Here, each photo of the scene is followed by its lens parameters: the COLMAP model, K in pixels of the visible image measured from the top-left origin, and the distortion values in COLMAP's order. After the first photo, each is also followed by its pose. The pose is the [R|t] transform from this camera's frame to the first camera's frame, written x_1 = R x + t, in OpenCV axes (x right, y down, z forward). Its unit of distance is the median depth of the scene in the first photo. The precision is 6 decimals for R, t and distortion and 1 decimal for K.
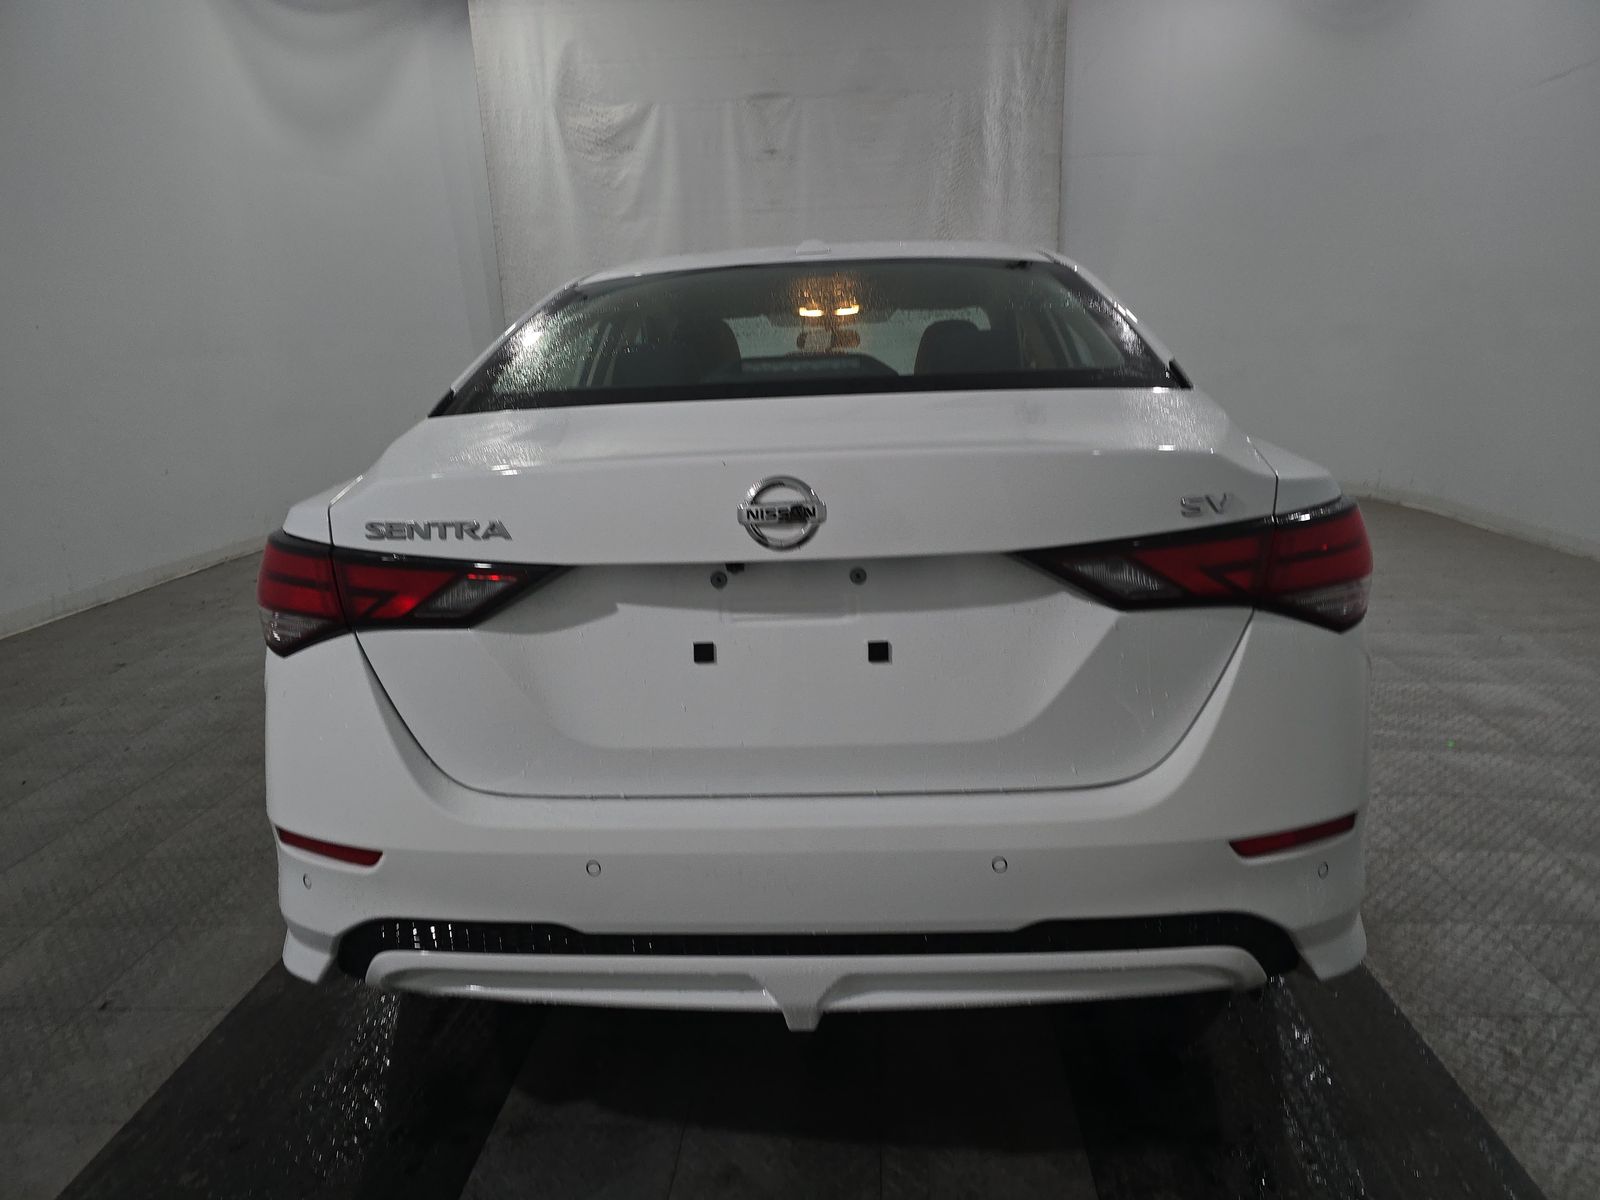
lens RADIAL K [[1102.4, 0, 798.9], [0, 1102.4, 600.7], [0, 0, 1]] dist [0.045154, -0.032772]
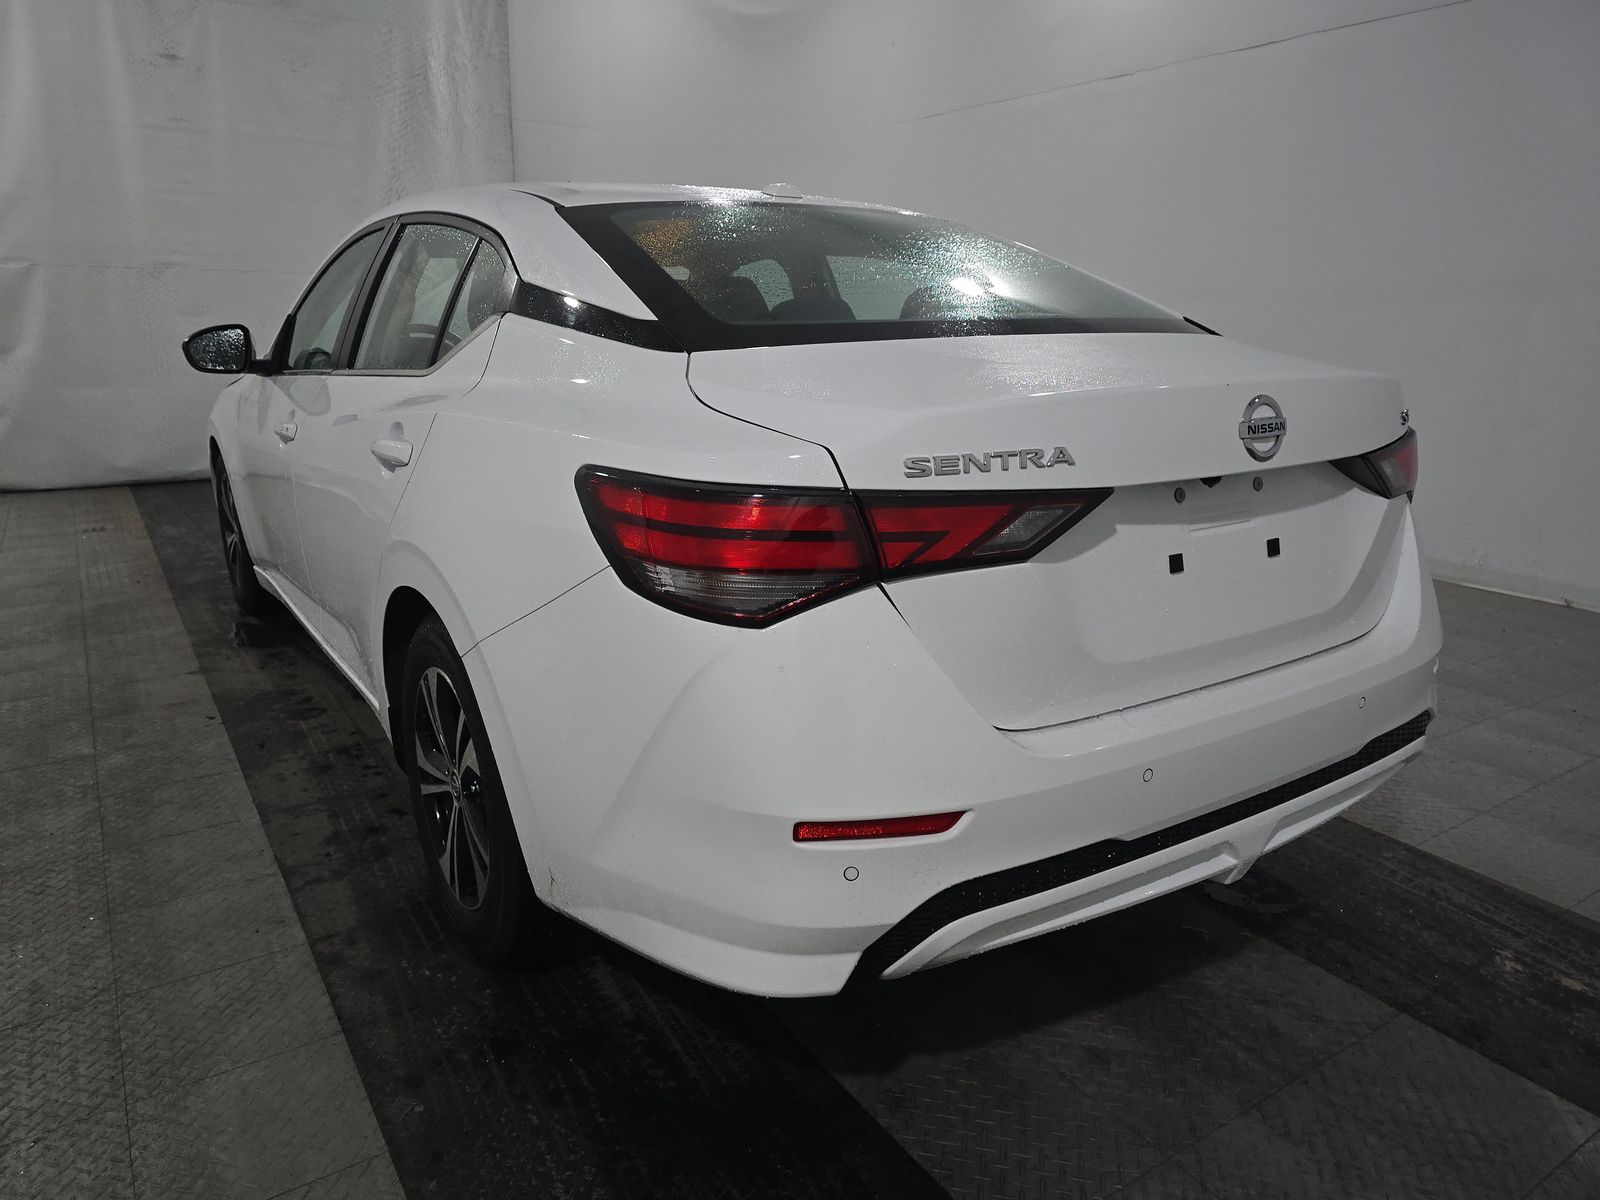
lens RADIAL K [[1102.4, 0, 803.5], [0, 1102.4, 599.3], [0, 0, 1]] dist [0.045154, -0.032772]
pose [[0.790480, -0.115923, 0.601417, -1.001366], [0.104538, 0.993053, 0.054010, -0.014268], [-0.603501, 0.020177, 0.797107, 0.338094]]
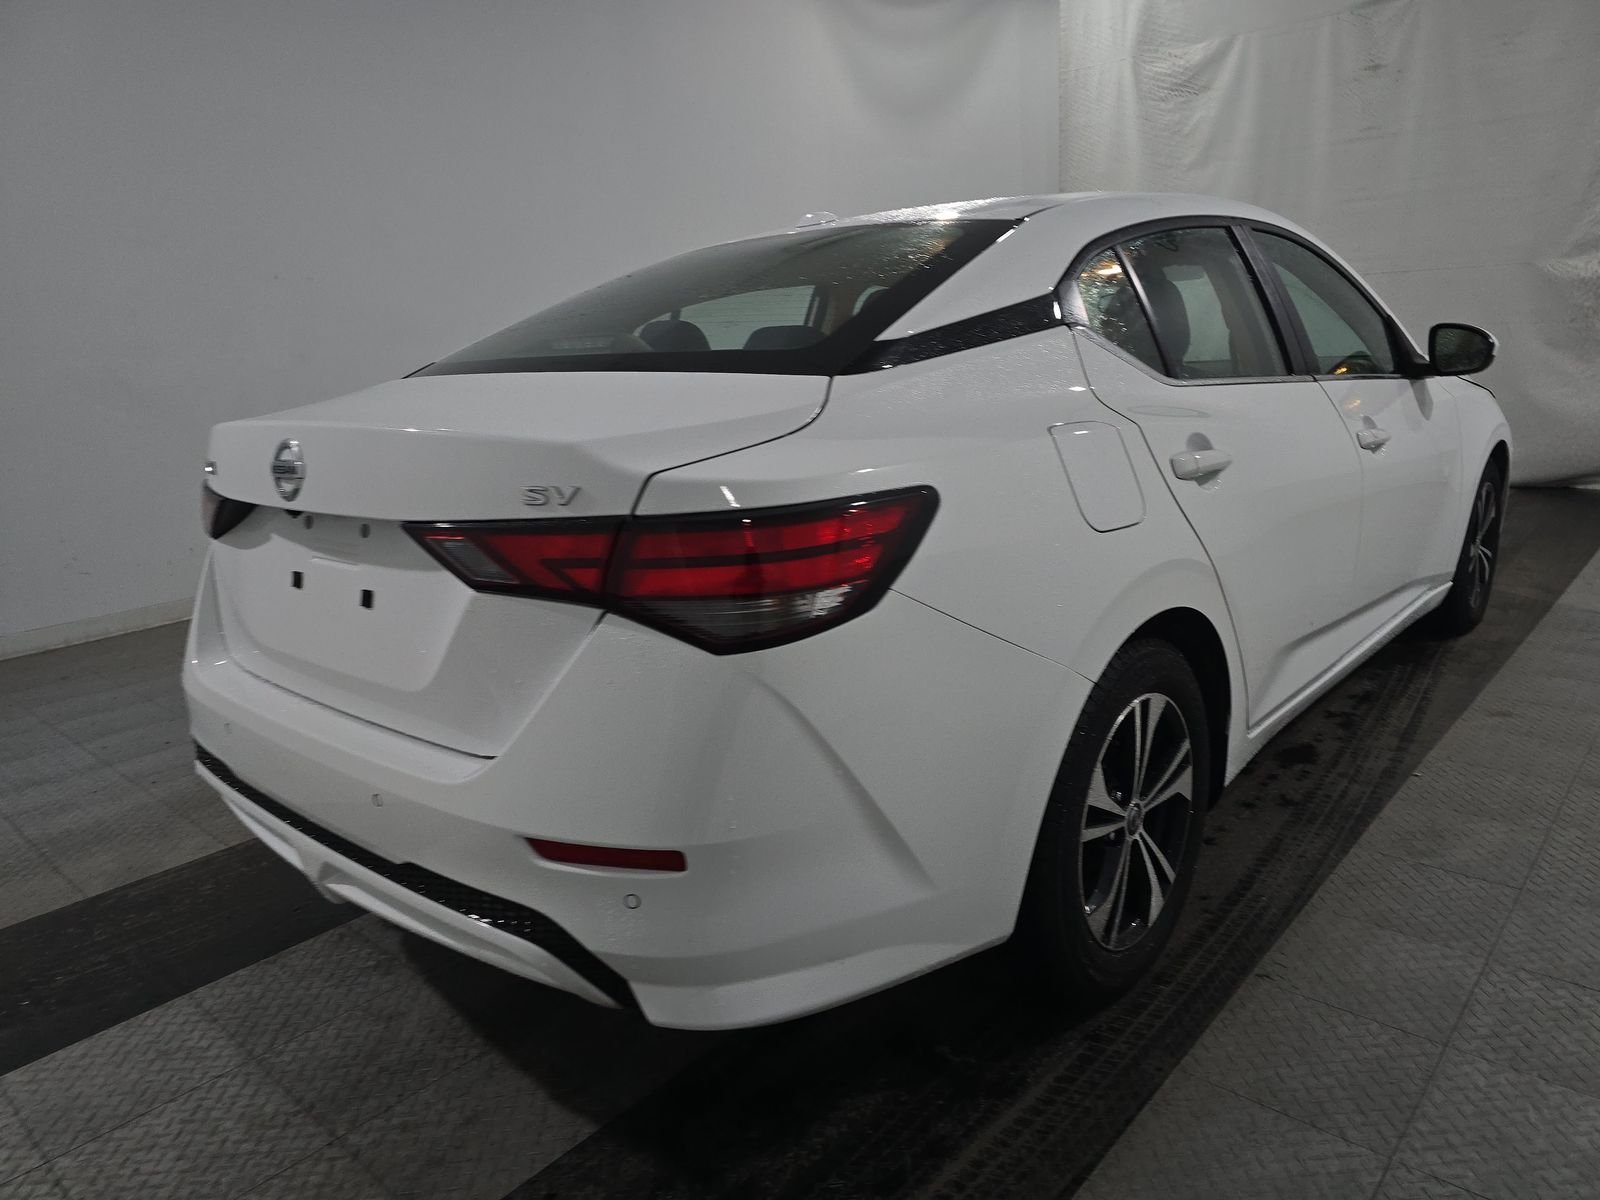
lens RADIAL K [[1102.4, 0, 802.2], [0, 1102.4, 603.8], [0, 0, 1]] dist [0.045154, -0.032772]
pose [[0.778447, 0.144662, -0.610814, 1.075904], [-0.120921, 0.989415, 0.080221, -0.091183], [0.615954, 0.011413, 0.787700, 0.348345]]
